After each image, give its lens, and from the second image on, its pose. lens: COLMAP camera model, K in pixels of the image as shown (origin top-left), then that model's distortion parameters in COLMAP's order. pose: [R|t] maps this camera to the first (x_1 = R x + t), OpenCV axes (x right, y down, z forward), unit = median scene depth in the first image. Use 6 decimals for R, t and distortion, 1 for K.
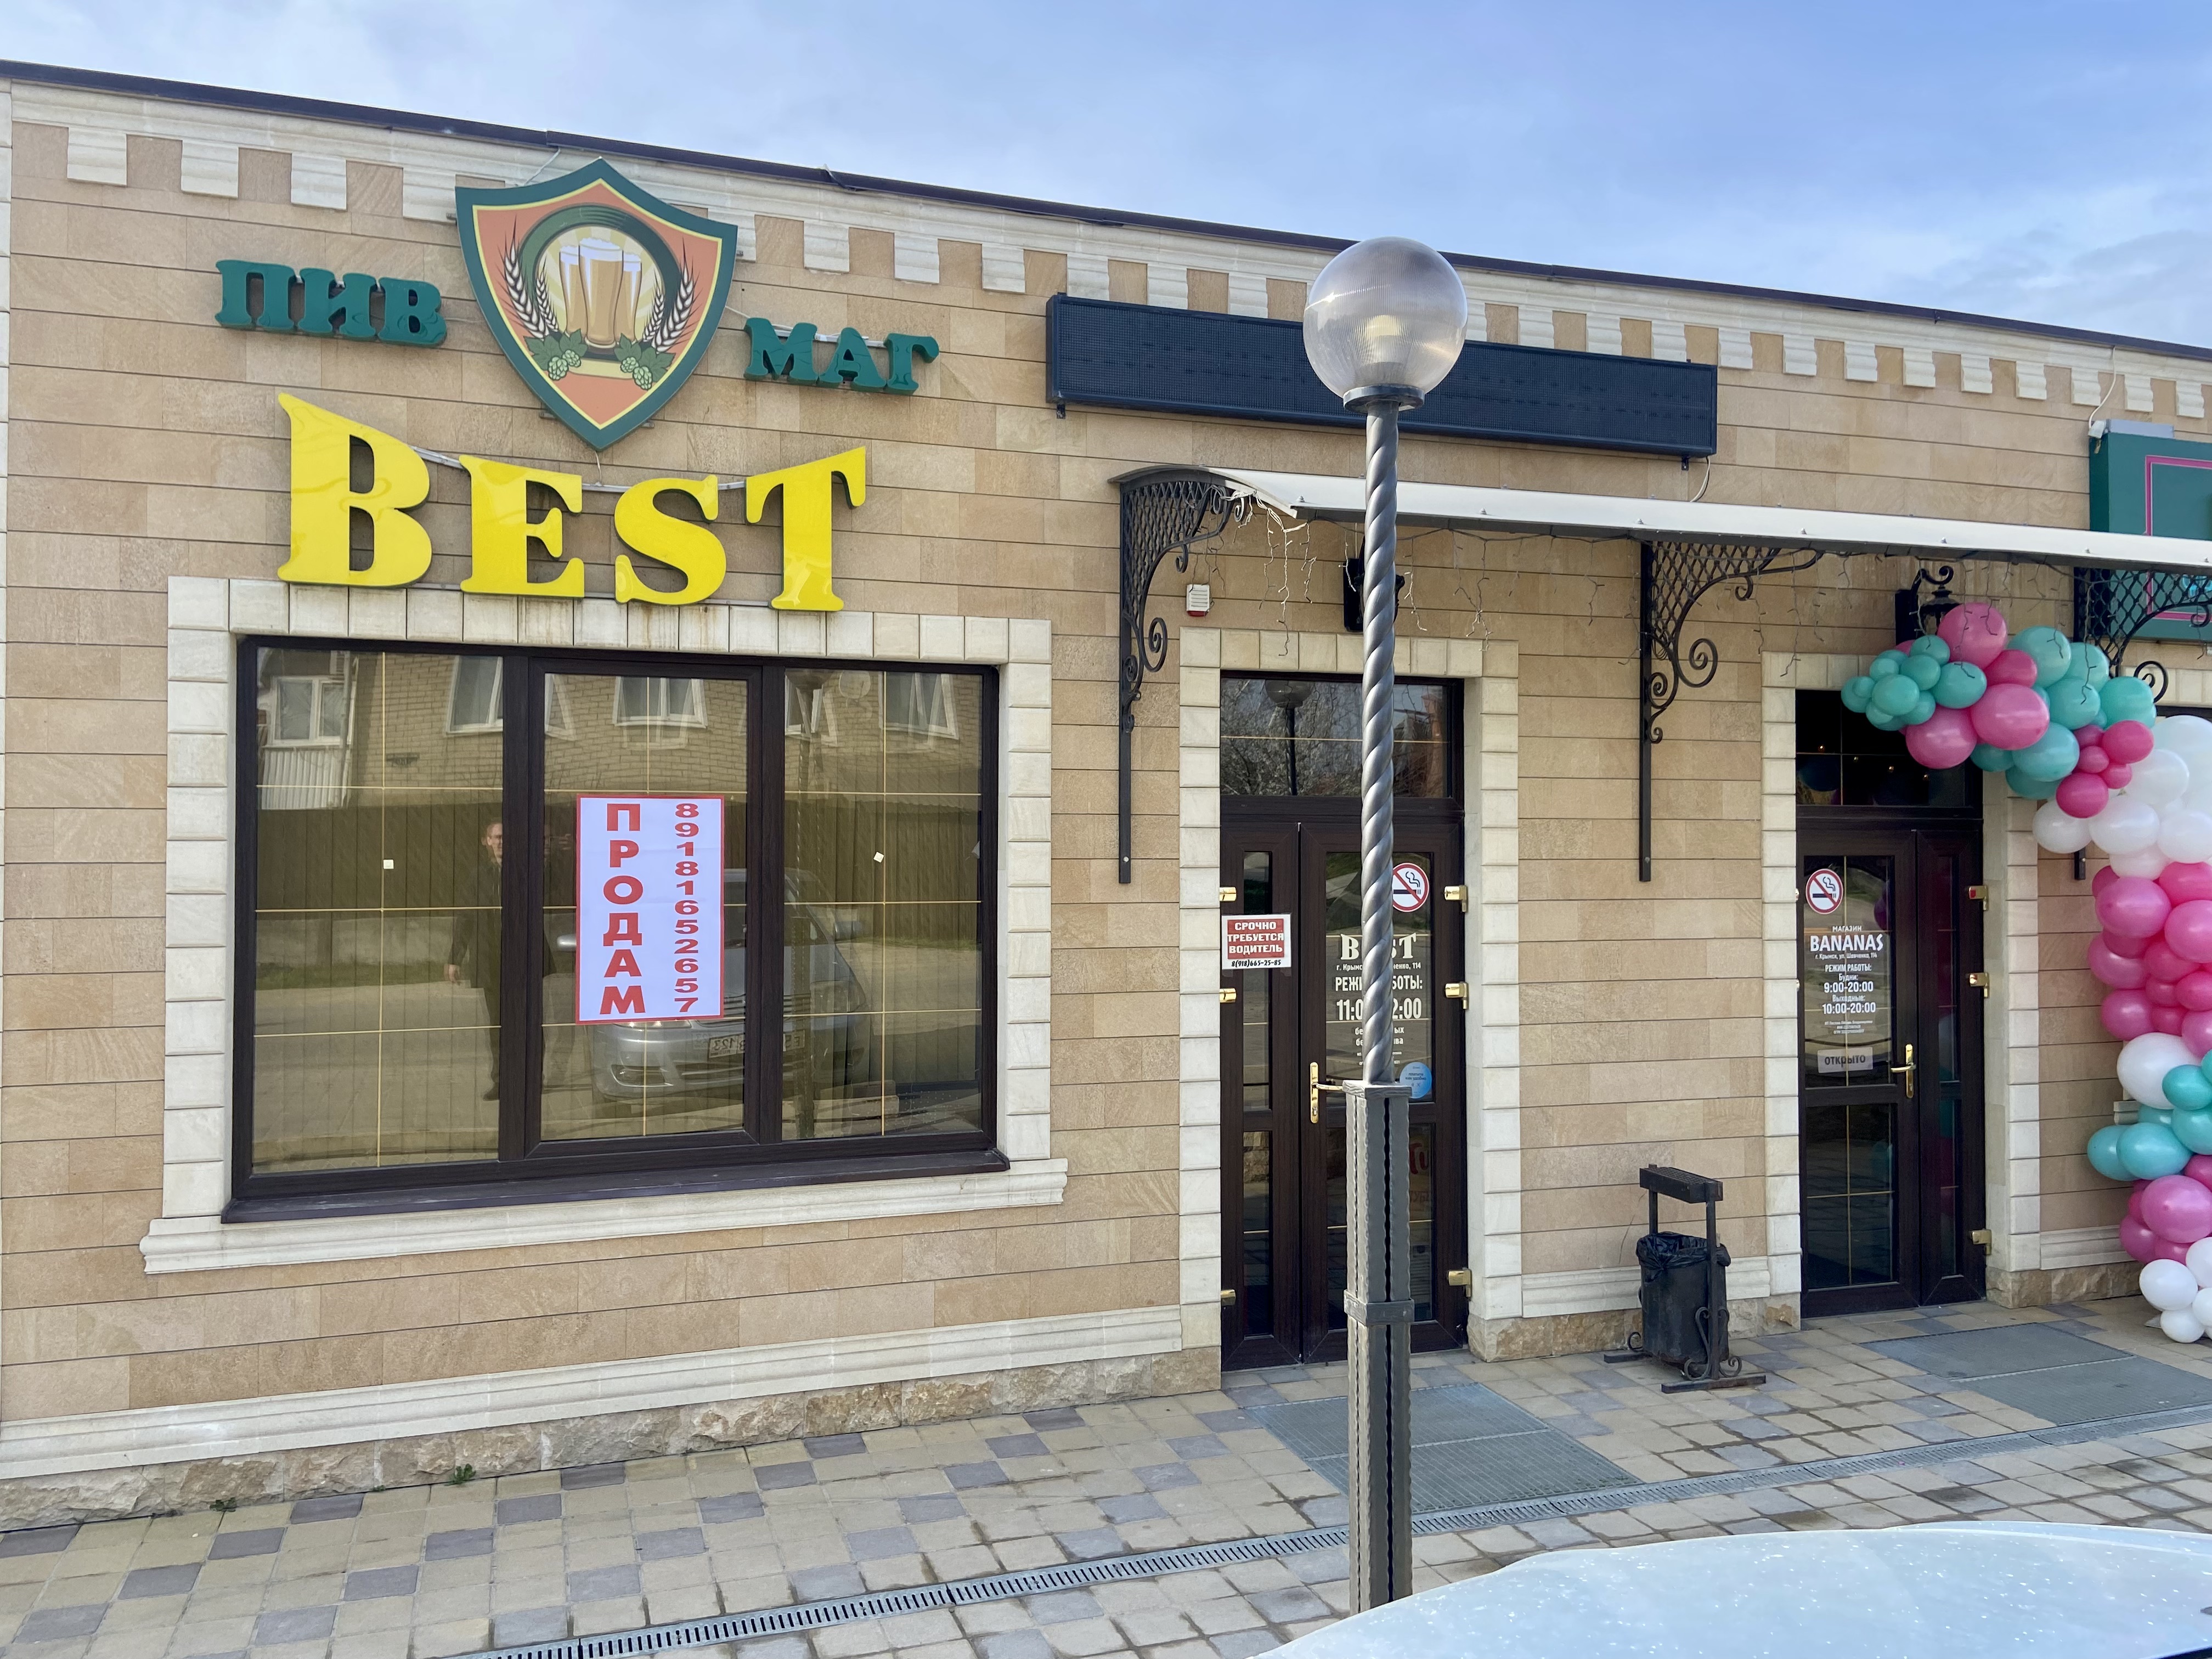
lens RADIAL K [[1626.1, 0, 1074.0], [0, 1626.1, 824.3], [0, 0, 1]] dist [0.100779, -0.126439]
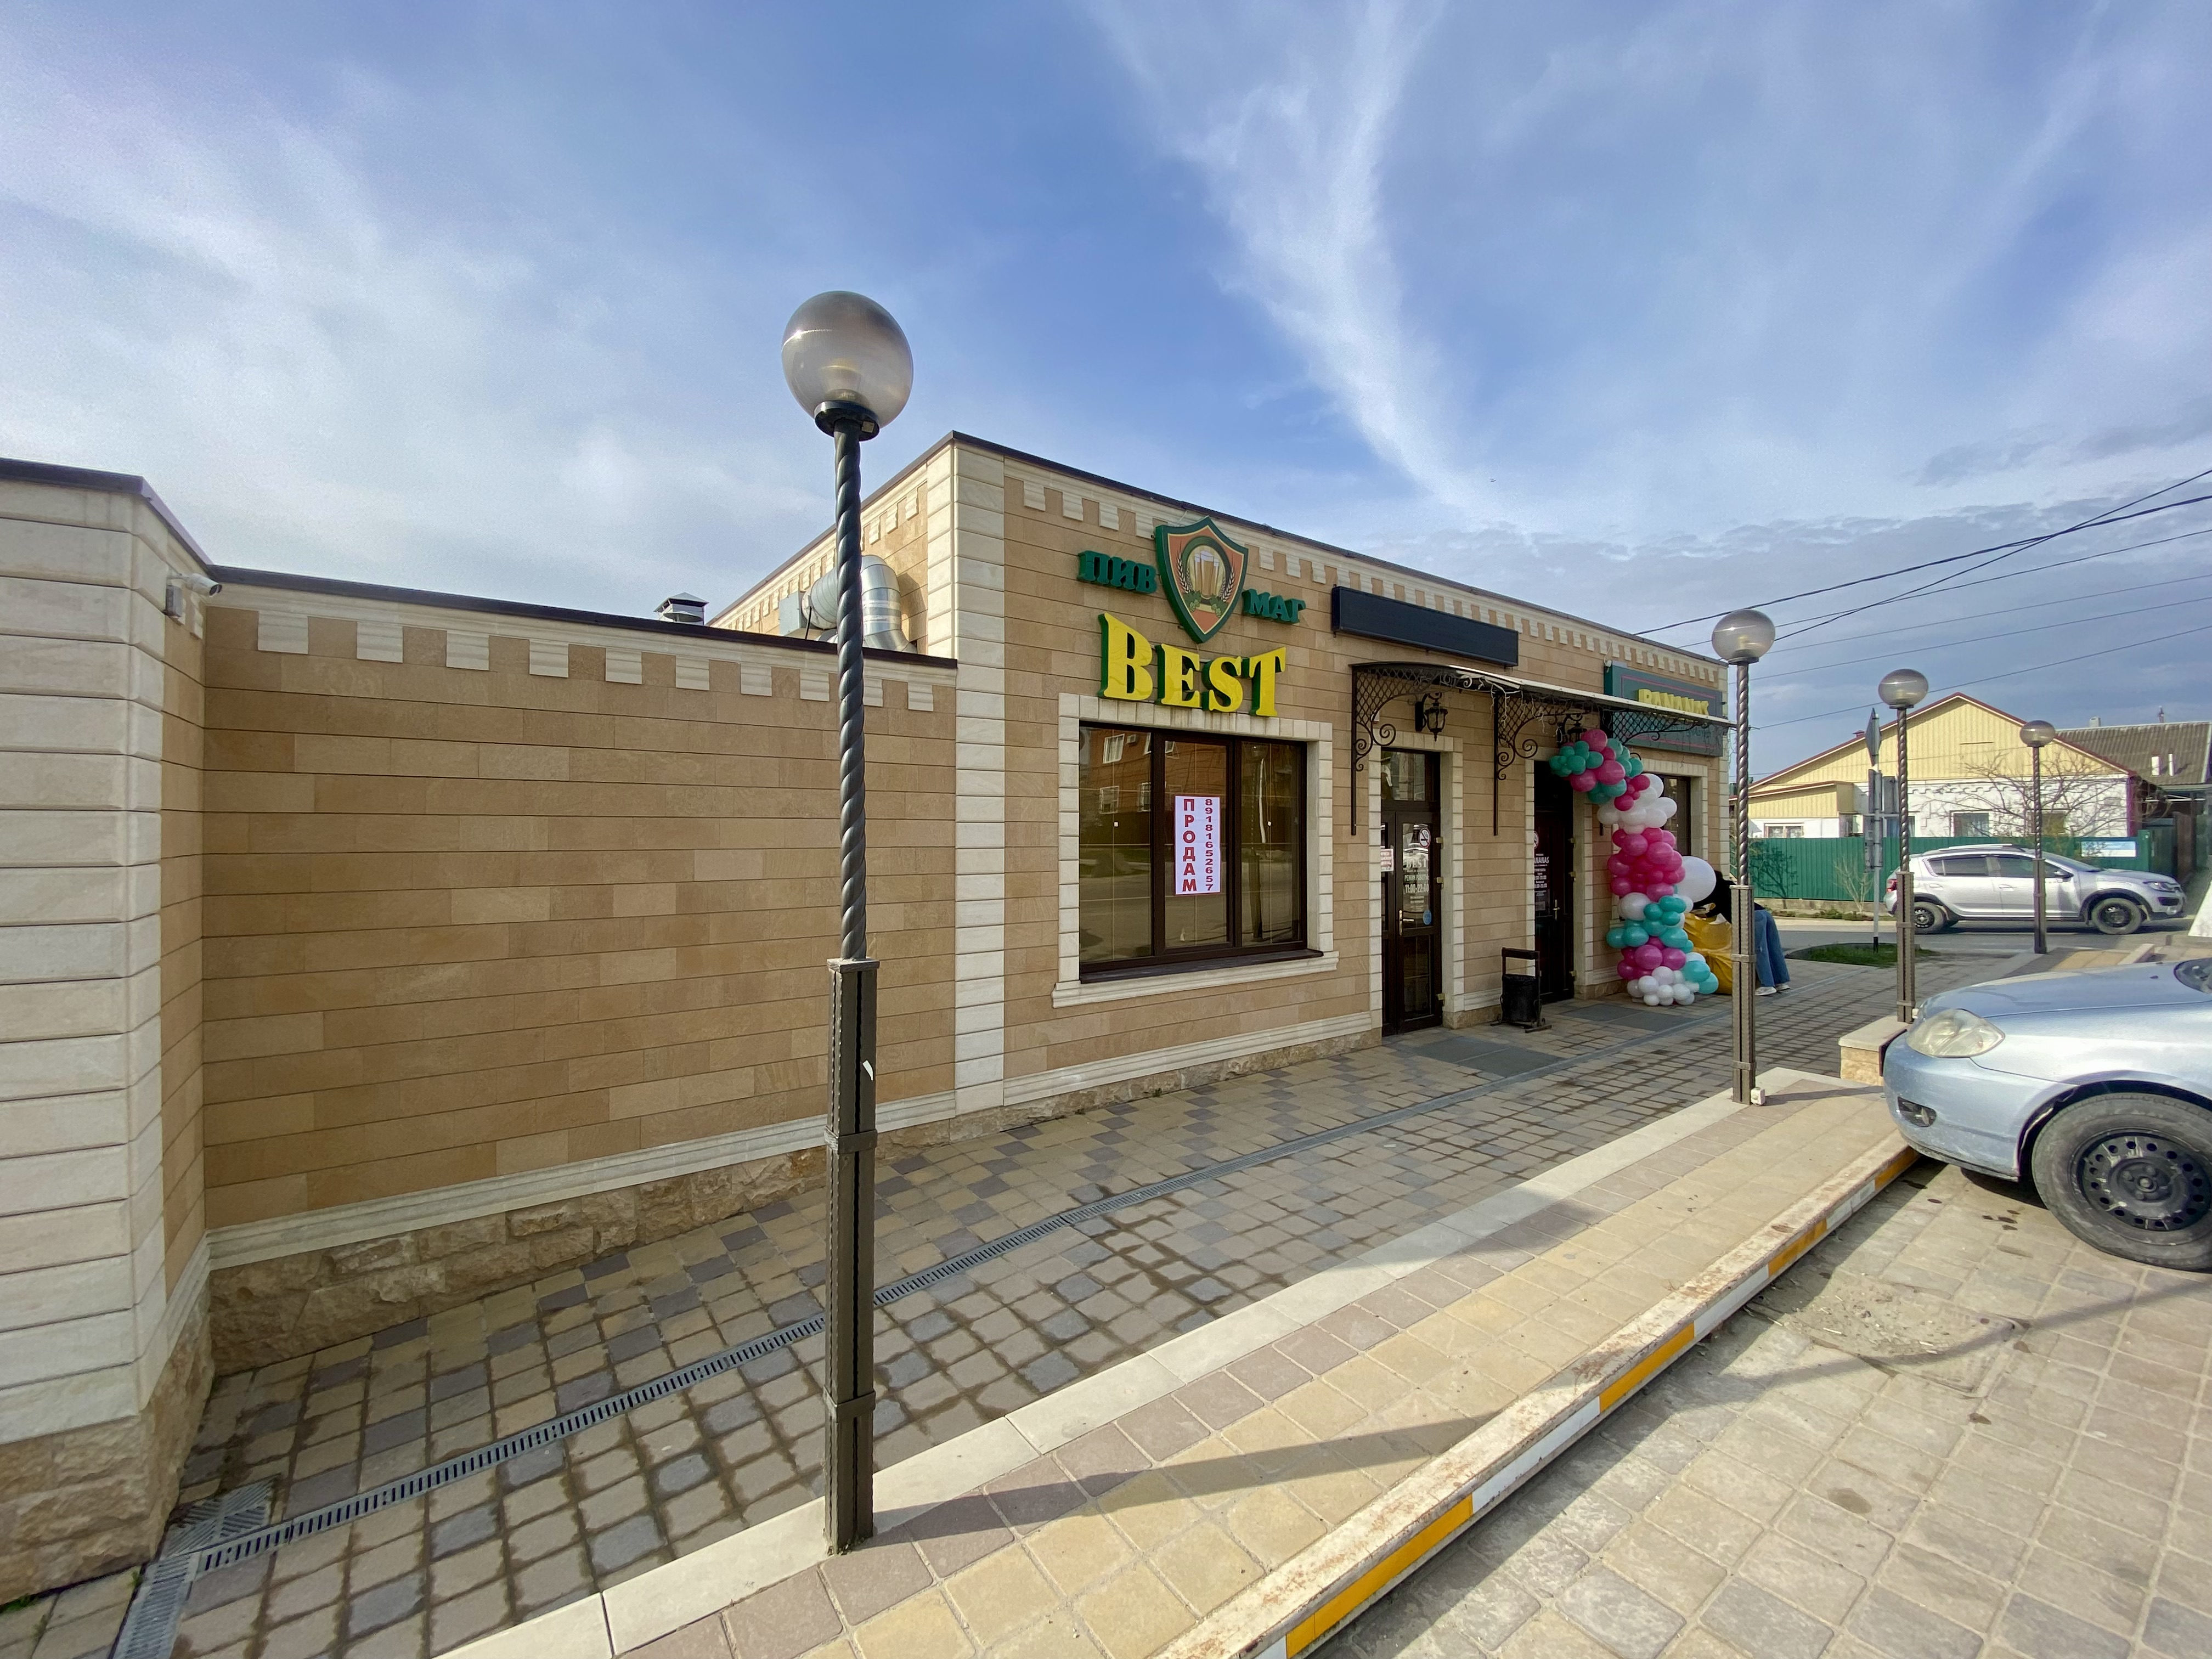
lens RADIAL K [[888.5, 0, 1079.9], [0, 888.5, 825.7], [0, 0, 1]] dist [0.039036, -0.033085]
pose [[0.952542, 0.004236, 0.304377, -0.793833], [-0.007276, 0.999934, 0.008855, 0.015000], [-0.304320, -0.010650, 0.952510, -0.122211]]
